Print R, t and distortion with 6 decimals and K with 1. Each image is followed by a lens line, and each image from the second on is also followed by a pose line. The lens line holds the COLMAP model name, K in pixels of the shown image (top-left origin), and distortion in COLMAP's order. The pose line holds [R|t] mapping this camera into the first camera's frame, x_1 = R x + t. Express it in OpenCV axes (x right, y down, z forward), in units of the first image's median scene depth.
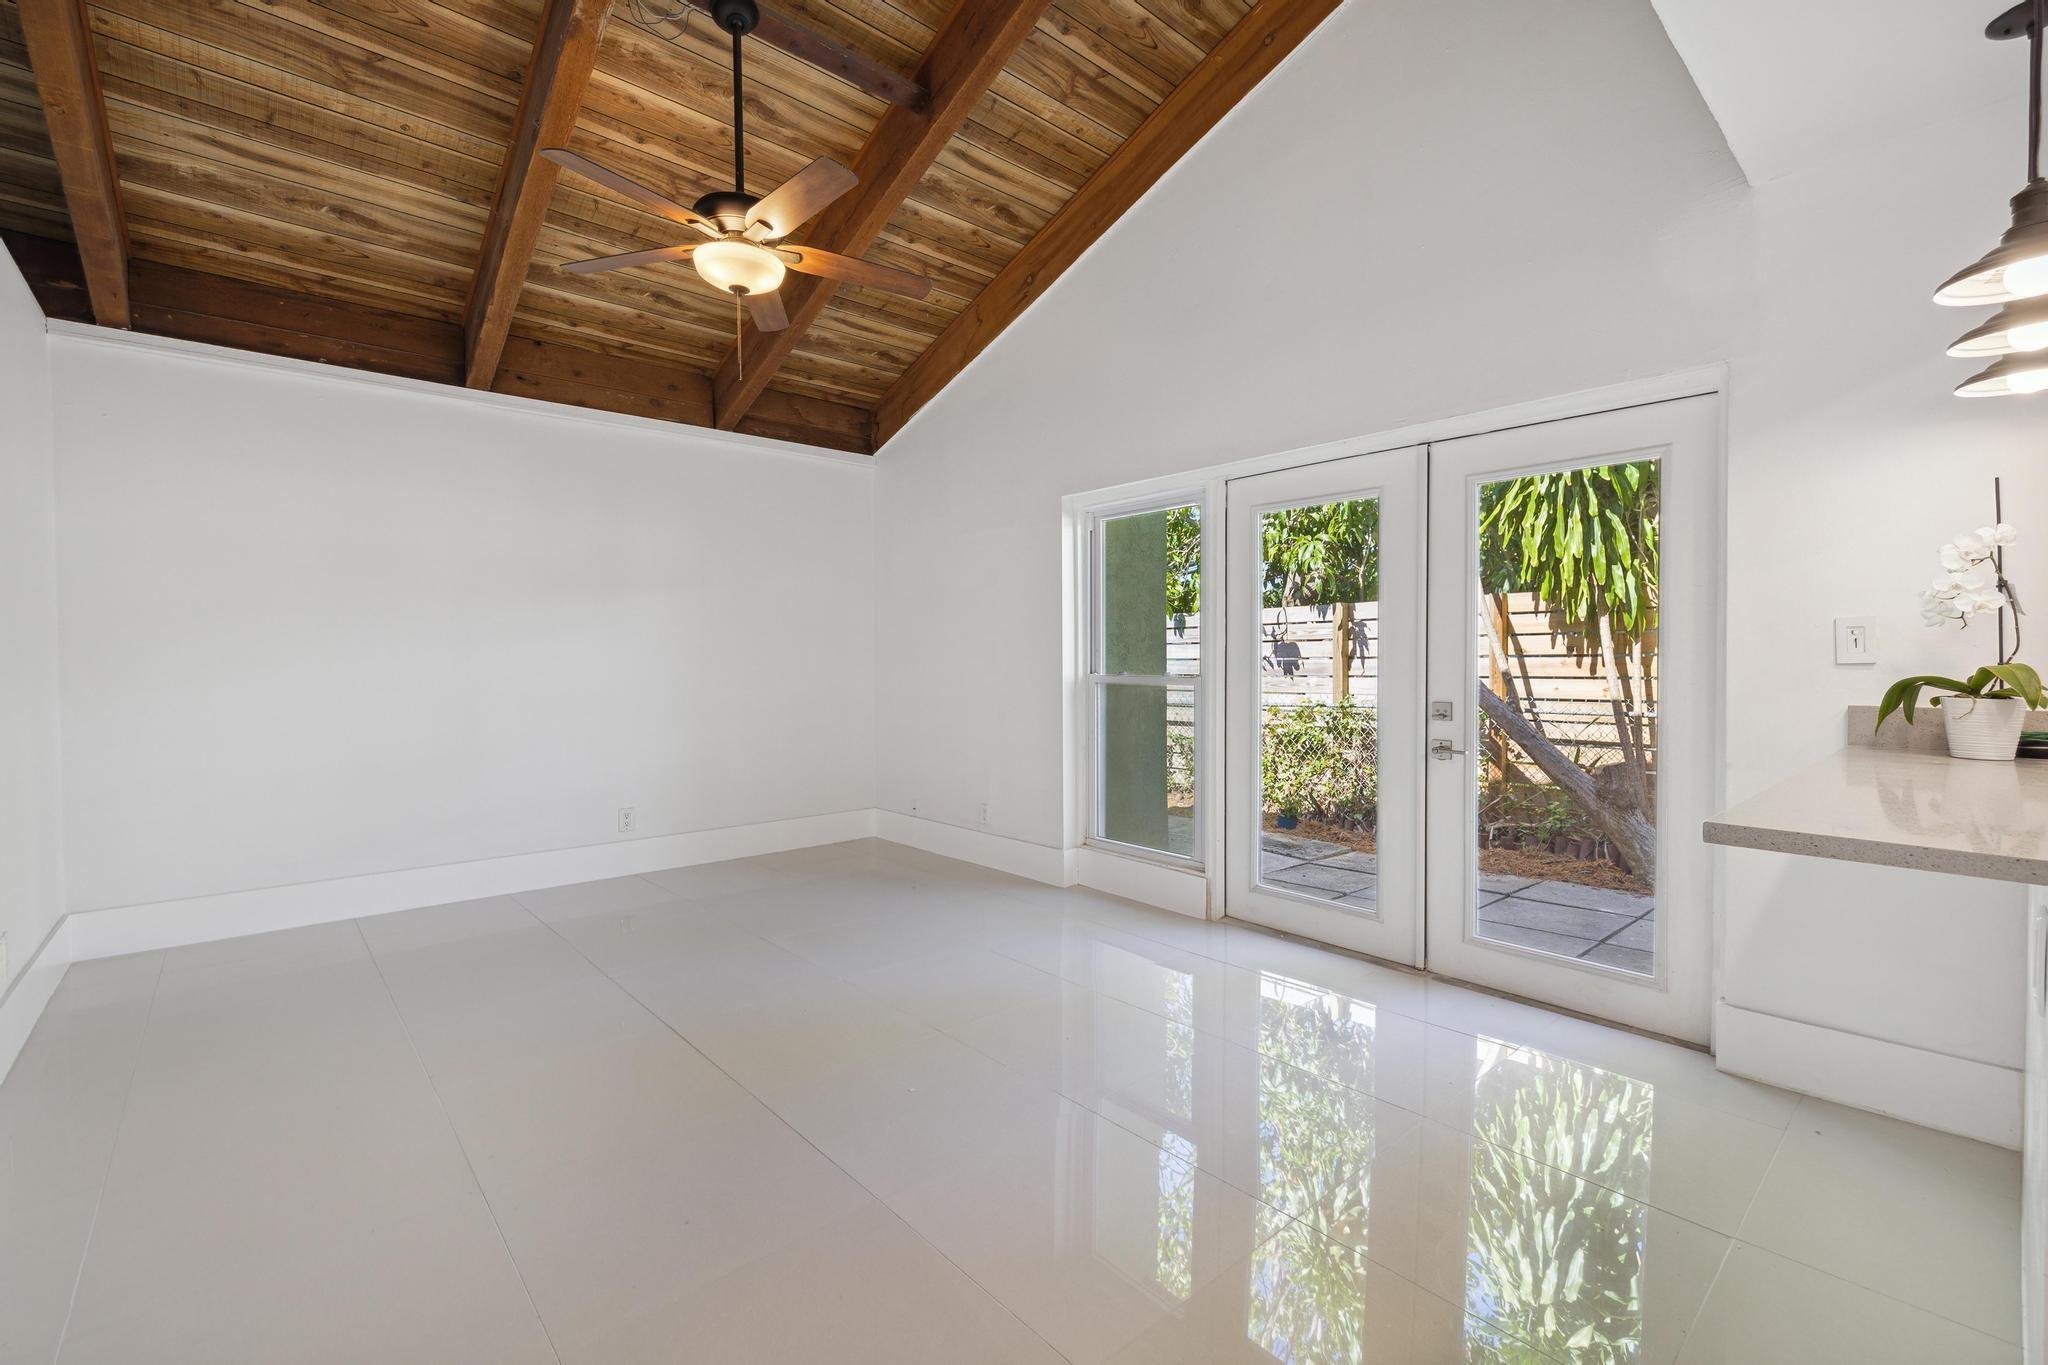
lens RADIAL K [[895.1, 0, 1033.4], [0, 895.1, 663.2], [0, 0, 1]] dist [-0.000582, -0.001220]
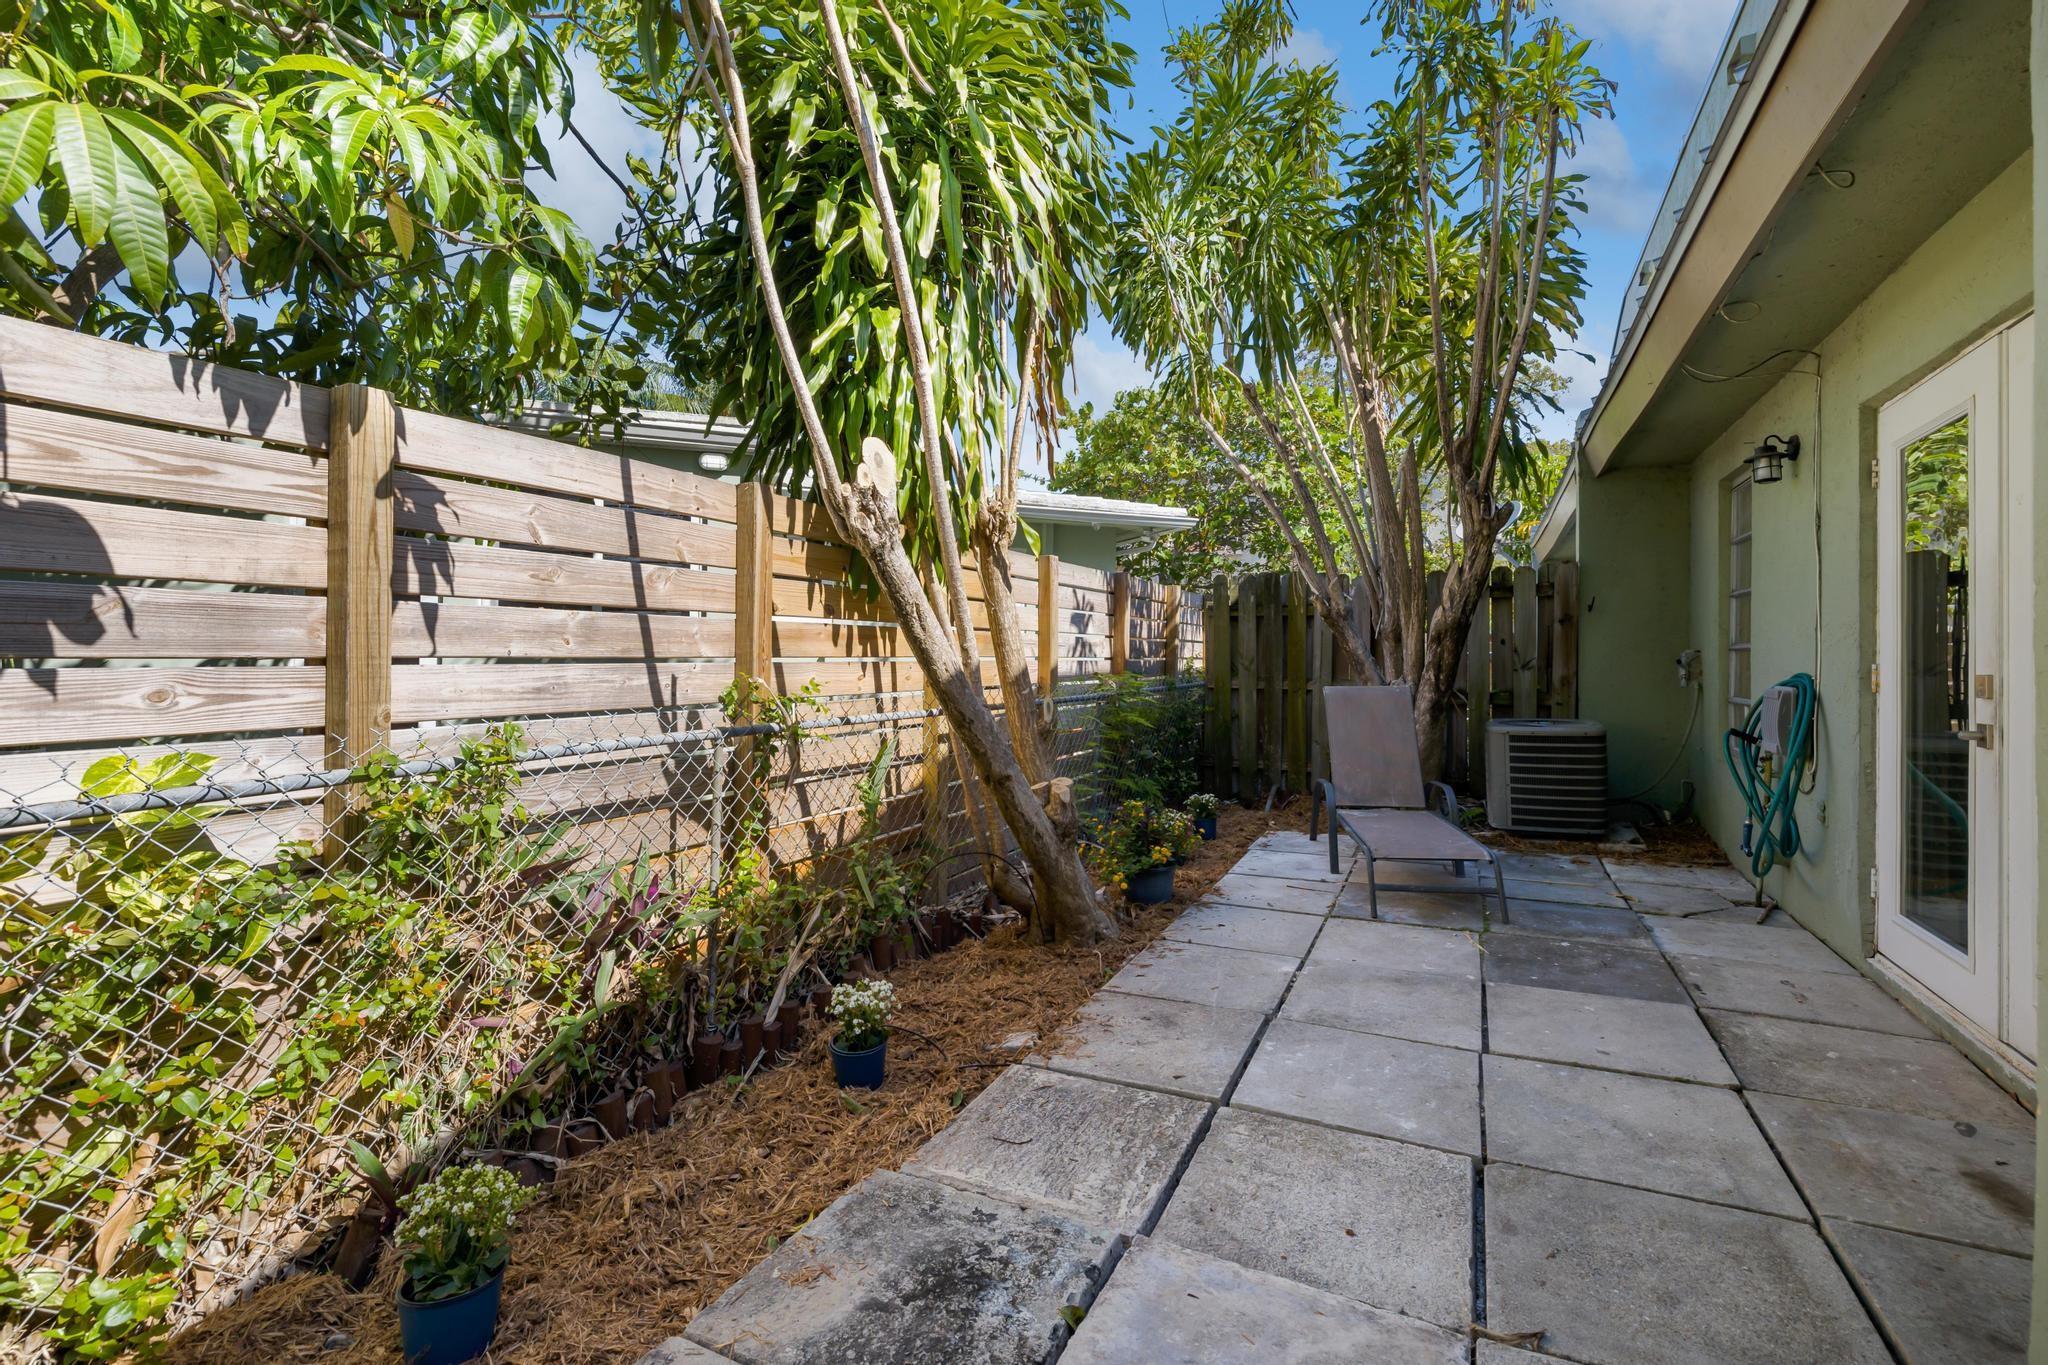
lens RADIAL K [[895.1, 0, 1027.8], [0, 895.1, 671.8], [0, 0, 1]] dist [-0.000582, -0.001220]
pose [[-0.362485, -0.008241, 0.931953, 0.037143], [0.002550, 0.999948, 0.009834, 0.024711], [-0.931986, 0.005941, -0.362445, 1.555562]]
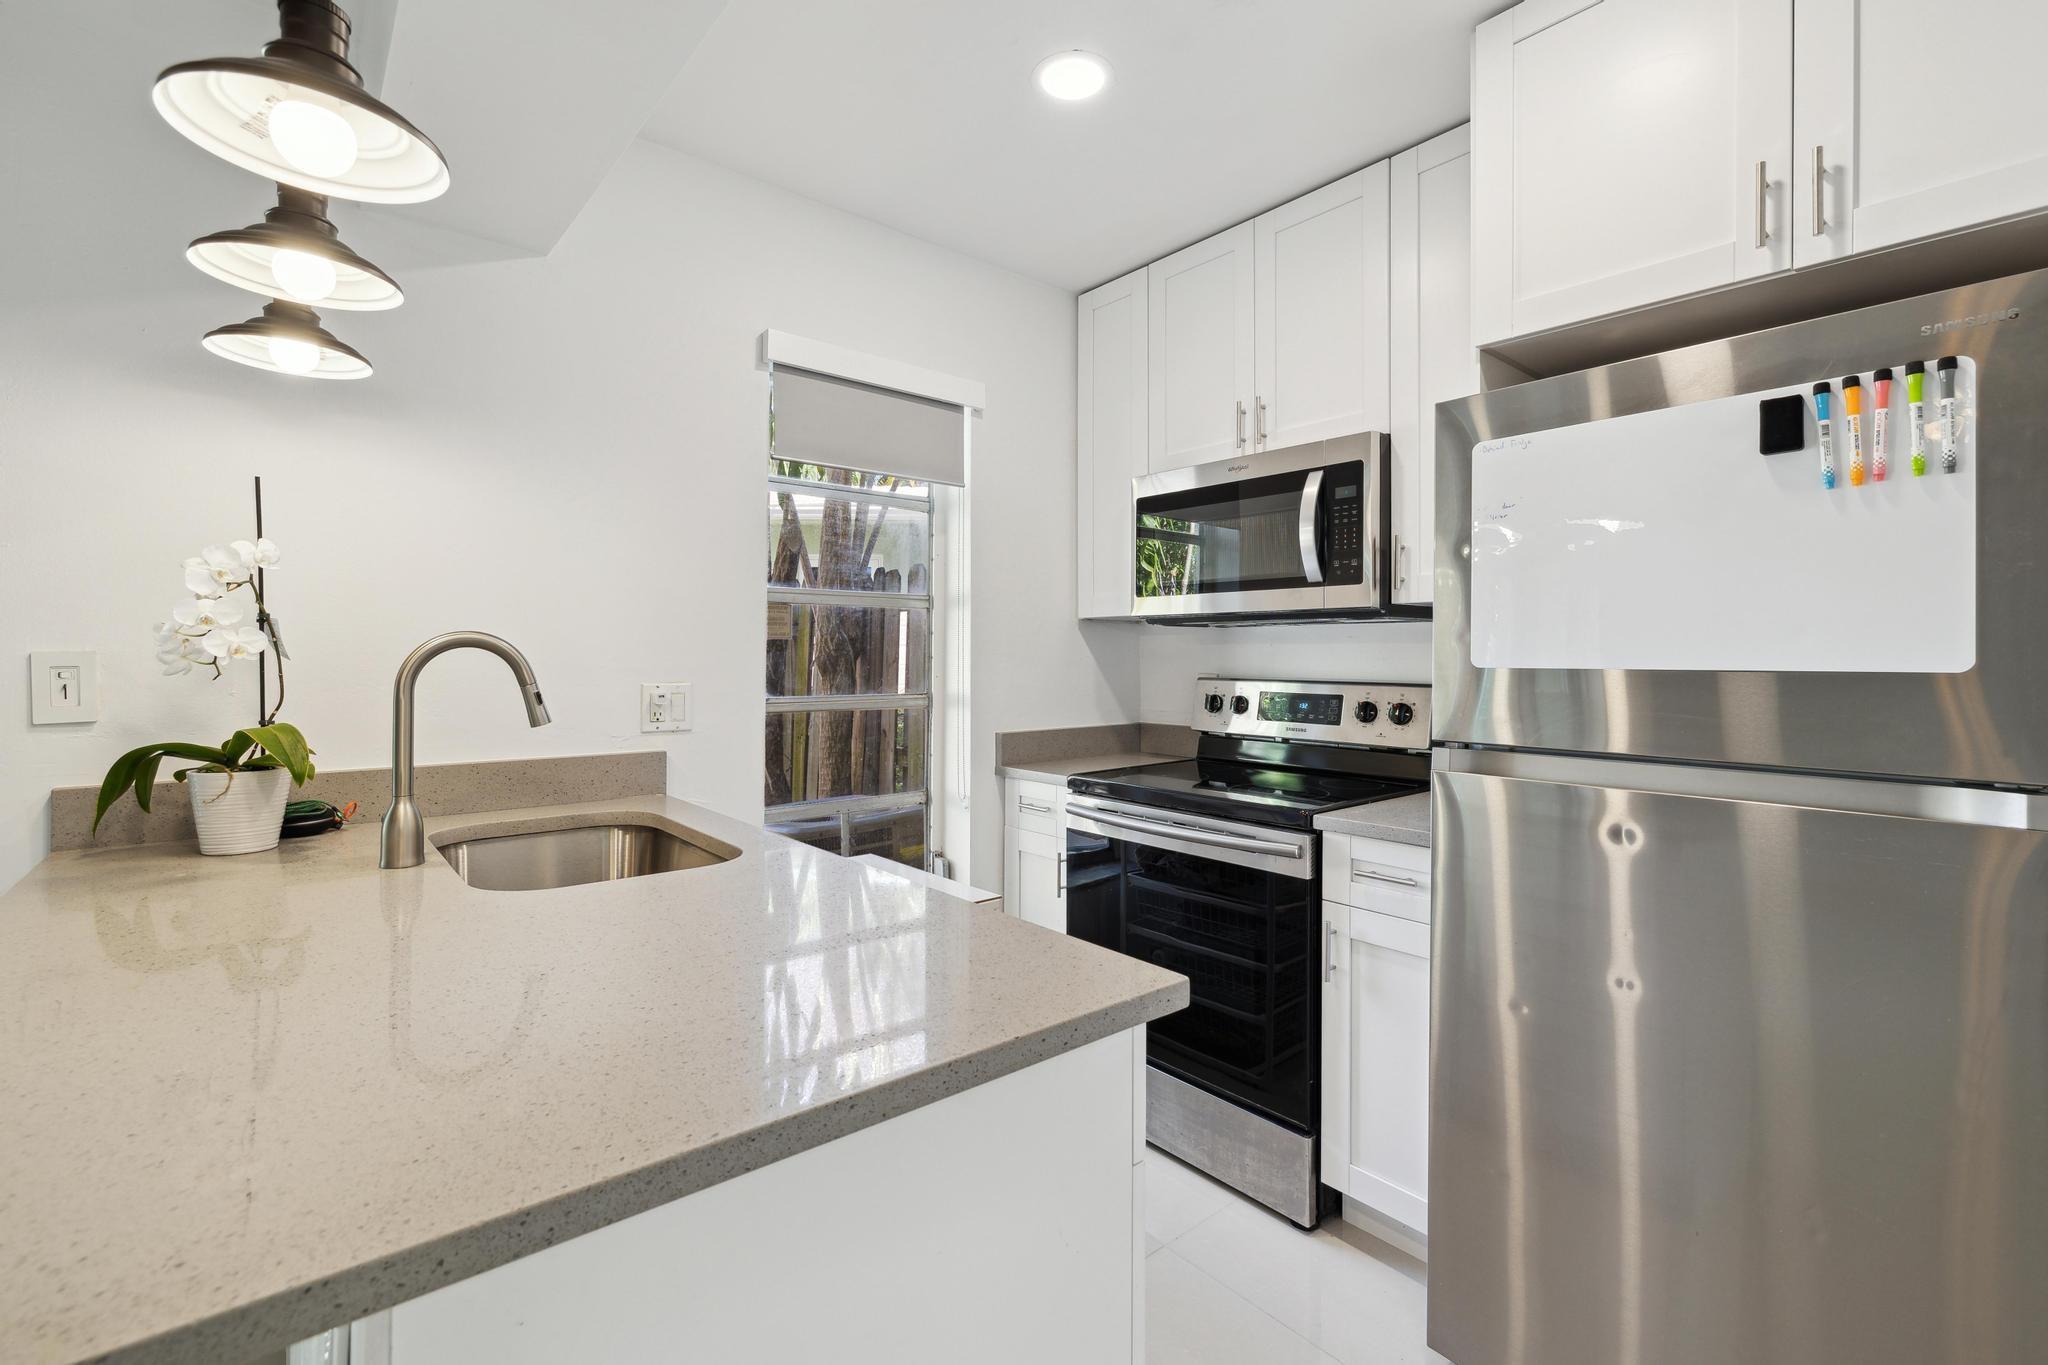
lens RADIAL K [[895.1, 0, 1007.5], [0, 895.1, 654.5], [0, 0, 1]] dist [-0.000582, -0.001220]
pose [[0.051352, -0.000737, 0.998680, 0.349657], [-0.001782, 0.999998, 0.000830, -0.058181], [-0.998679, -0.001822, 0.051351, 0.321155]]
